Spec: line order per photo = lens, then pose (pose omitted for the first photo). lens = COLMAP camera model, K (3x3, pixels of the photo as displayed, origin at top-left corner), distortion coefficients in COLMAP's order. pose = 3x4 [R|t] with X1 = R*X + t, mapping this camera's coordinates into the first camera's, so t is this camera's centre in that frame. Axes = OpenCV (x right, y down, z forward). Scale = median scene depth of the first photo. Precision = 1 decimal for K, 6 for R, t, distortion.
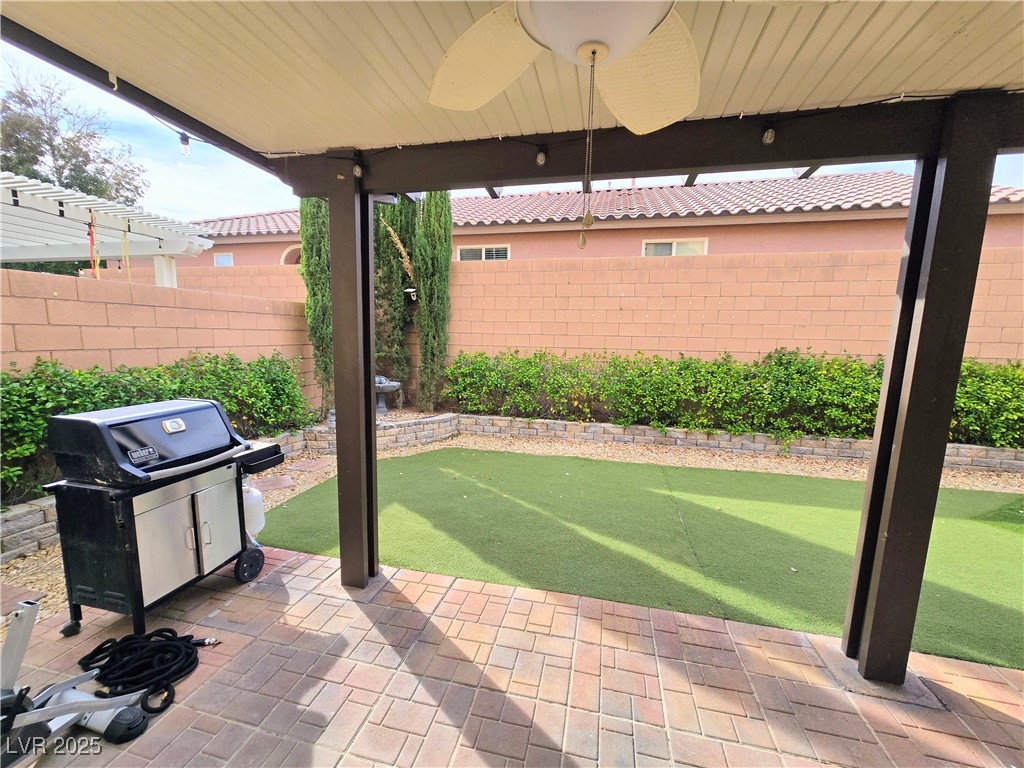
lens RADIAL K [[419.6, 0, 510.5], [0, 419.6, 393.4], [0, 0, 1]] dist [-0.000389, 0.002903]
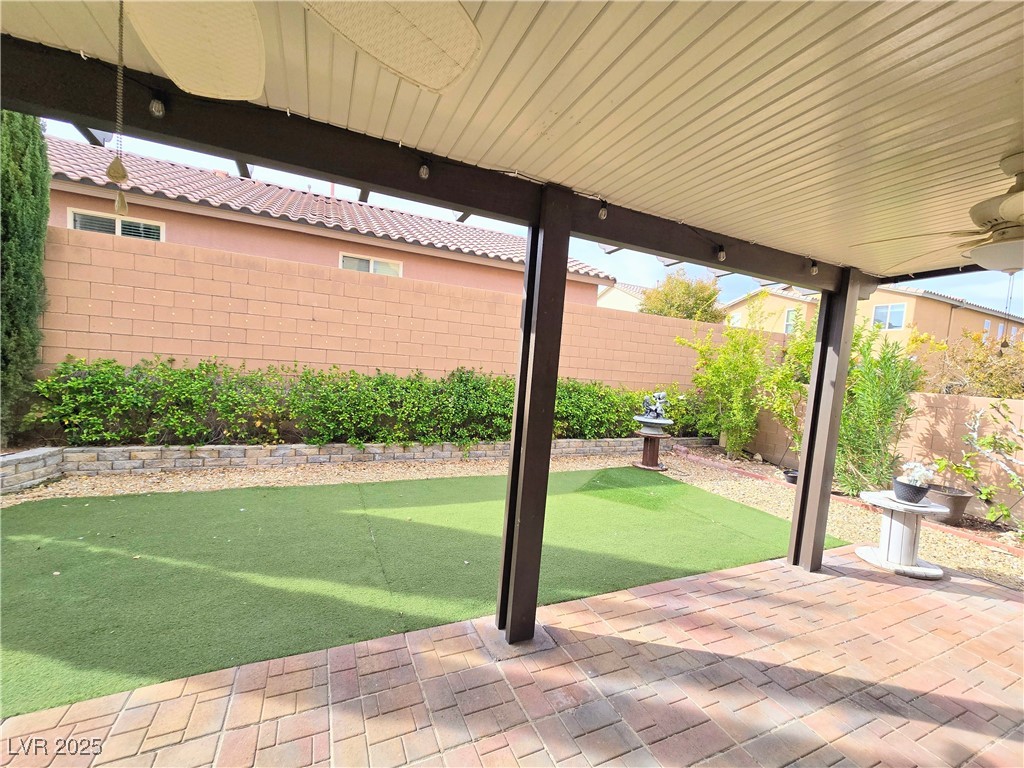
lens RADIAL K [[415.9, 0, 509.6], [0, 415.9, 393.6], [0, 0, 1]] dist [0.000101, 0.000473]
pose [[0.788092, -0.006191, 0.615527, 0.041502], [0.027133, 0.999327, -0.024689, -0.003126], [-0.614960, 0.036159, 0.787729, 0.014027]]
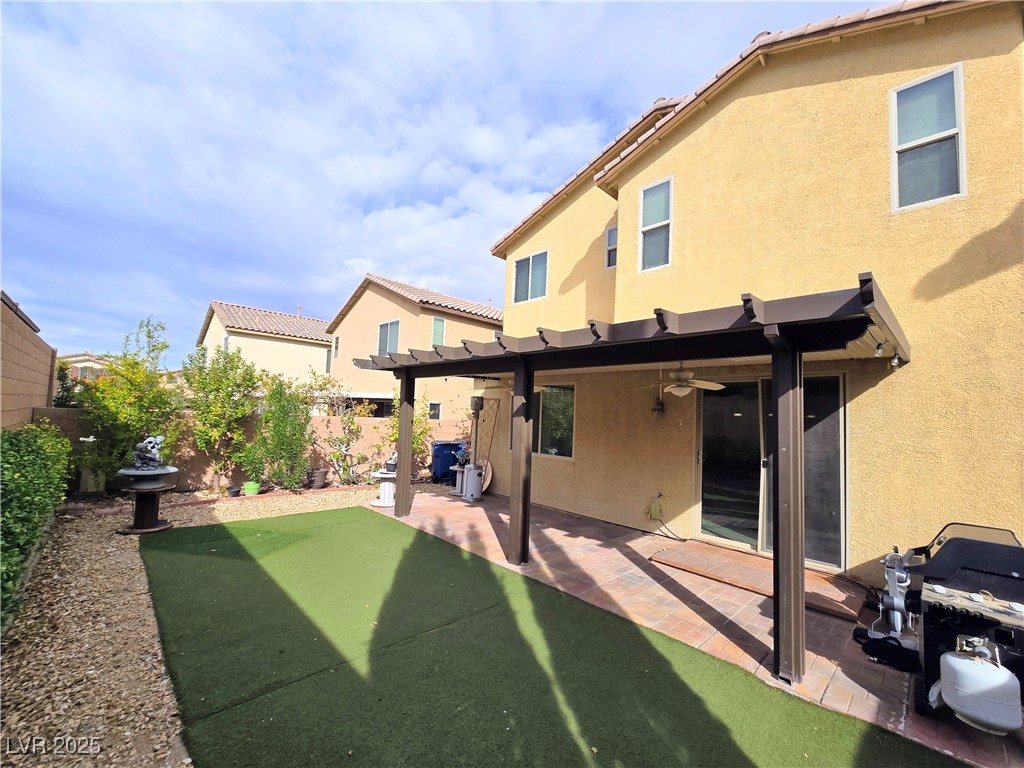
lens RADIAL K [[419.6, 0, 510.5], [0, 419.6, 393.4], [0, 0, 1]] dist [-0.000389, 0.002903]
pose [[-0.840485, -0.021782, 0.541397, -0.155950], [0.023137, 0.996837, 0.076025, -0.195824], [-0.541340, 0.076424, -0.837323, 1.125669]]
